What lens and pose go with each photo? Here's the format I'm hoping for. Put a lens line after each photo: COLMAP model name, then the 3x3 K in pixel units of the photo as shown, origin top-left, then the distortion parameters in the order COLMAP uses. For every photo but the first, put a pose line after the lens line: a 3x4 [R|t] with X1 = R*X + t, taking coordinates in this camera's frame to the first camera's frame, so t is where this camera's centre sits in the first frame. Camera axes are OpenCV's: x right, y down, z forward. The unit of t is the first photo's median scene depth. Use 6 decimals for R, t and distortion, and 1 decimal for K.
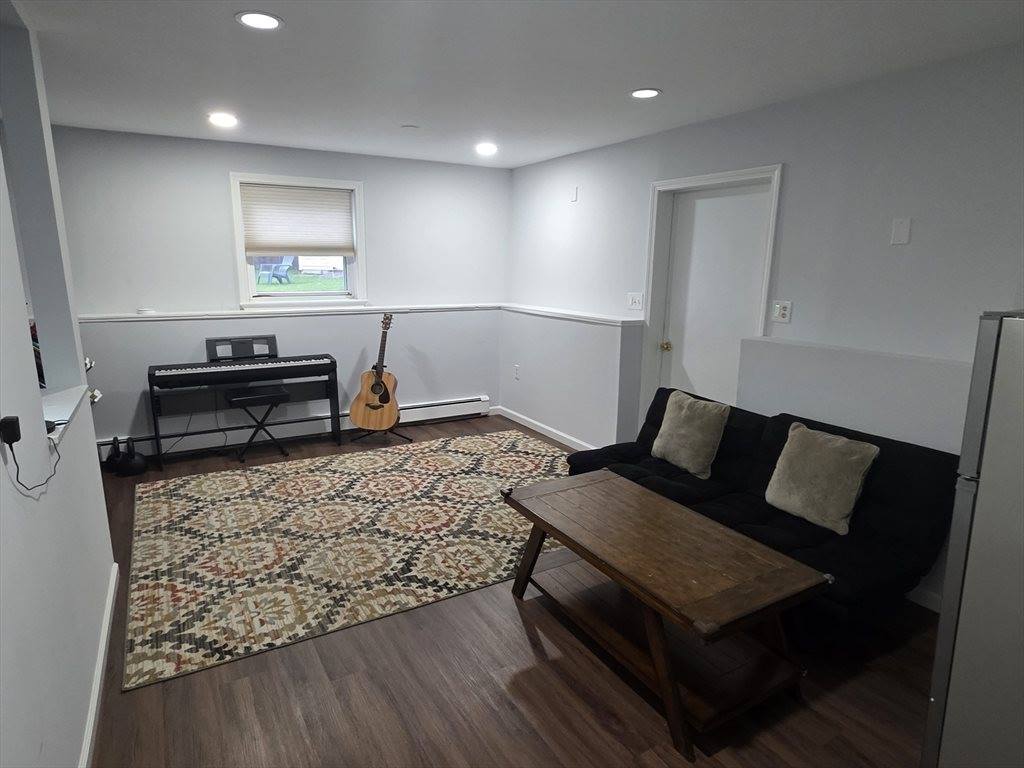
lens RADIAL K [[598.2, 0, 508.9], [0, 598.2, 388.6], [0, 0, 1]] dist [0.005860, -0.001933]
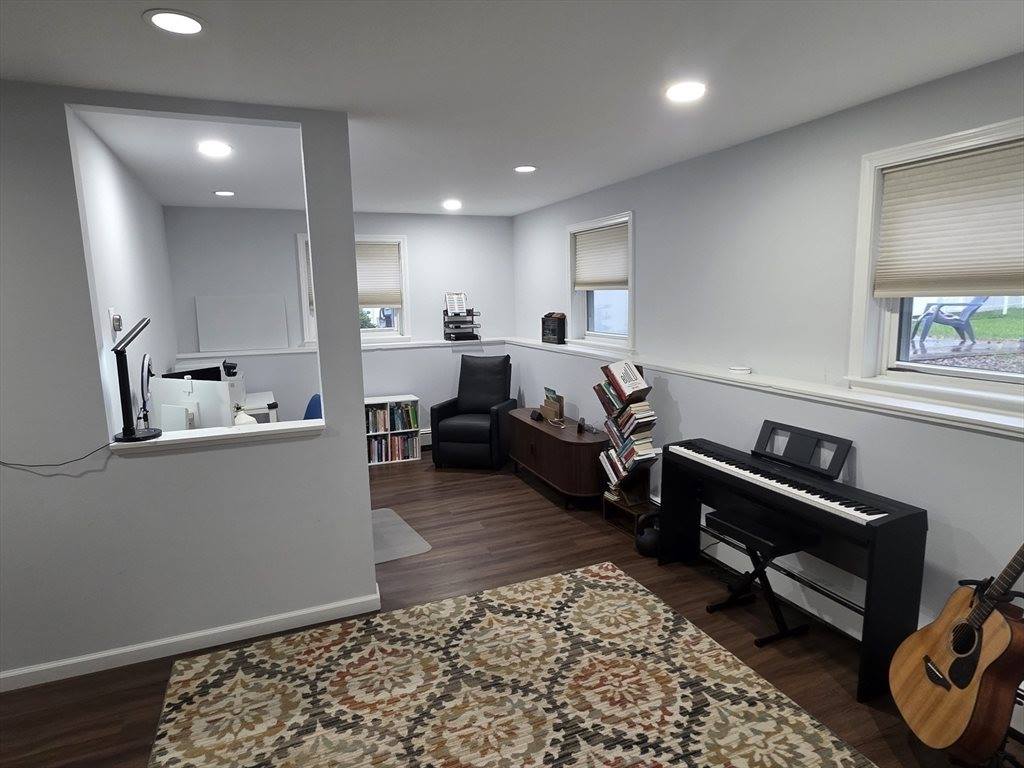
lens RADIAL K [[598.2, 0, 509.9], [0, 598.2, 383.7], [0, 0, 1]] dist [0.005860, -0.001933]
pose [[-0.128429, 0.142568, -0.981418, 0.241455], [-0.189939, 0.967757, 0.165439, -0.234167], [0.973360, 0.207656, -0.097209, 1.012080]]
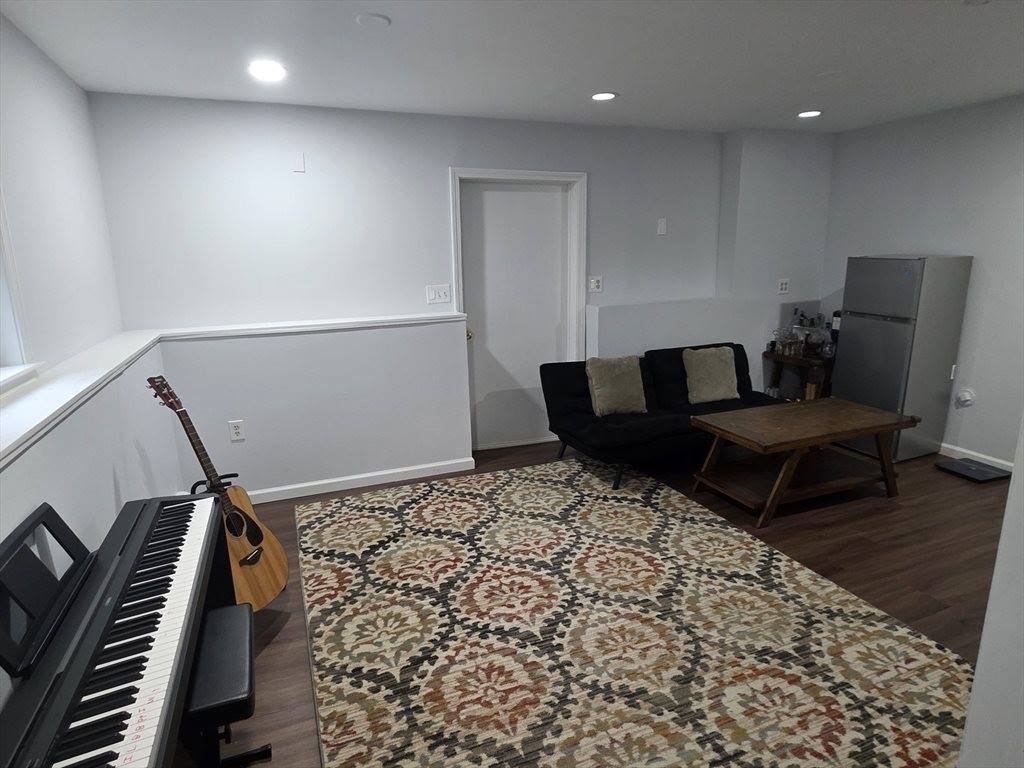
lens RADIAL K [[598.2, 0, 514.3], [0, 598.2, 385.6], [0, 0, 1]] dist [0.005860, -0.001933]
pose [[0.128194, -0.230201, 0.964662, -0.885723], [0.228692, 0.953336, 0.197107, -0.210689], [-0.965021, 0.195343, 0.174857, 0.950899]]
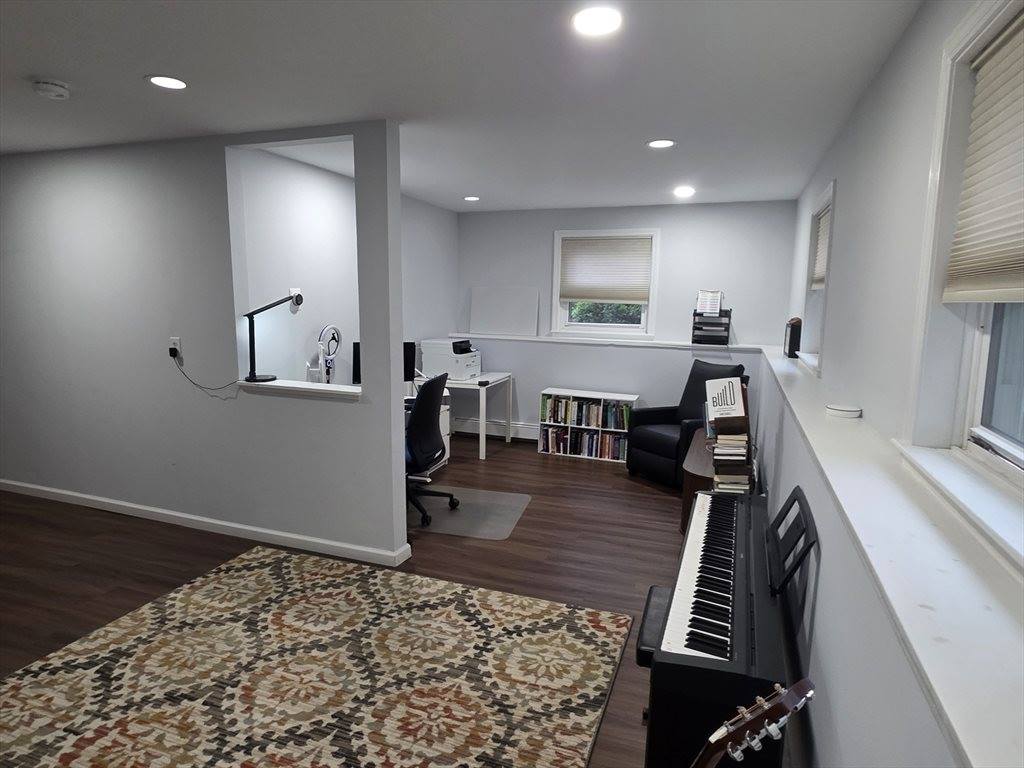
lens RADIAL K [[598.2, 0, 507.3], [0, 598.2, 380.8], [0, 0, 1]] dist [0.005860, -0.001933]
pose [[-0.769282, 0.070367, -0.635023, -0.086859], [-0.155981, 0.943157, 0.293470, -0.327382], [0.619577, 0.324813, -0.714578, 1.505365]]
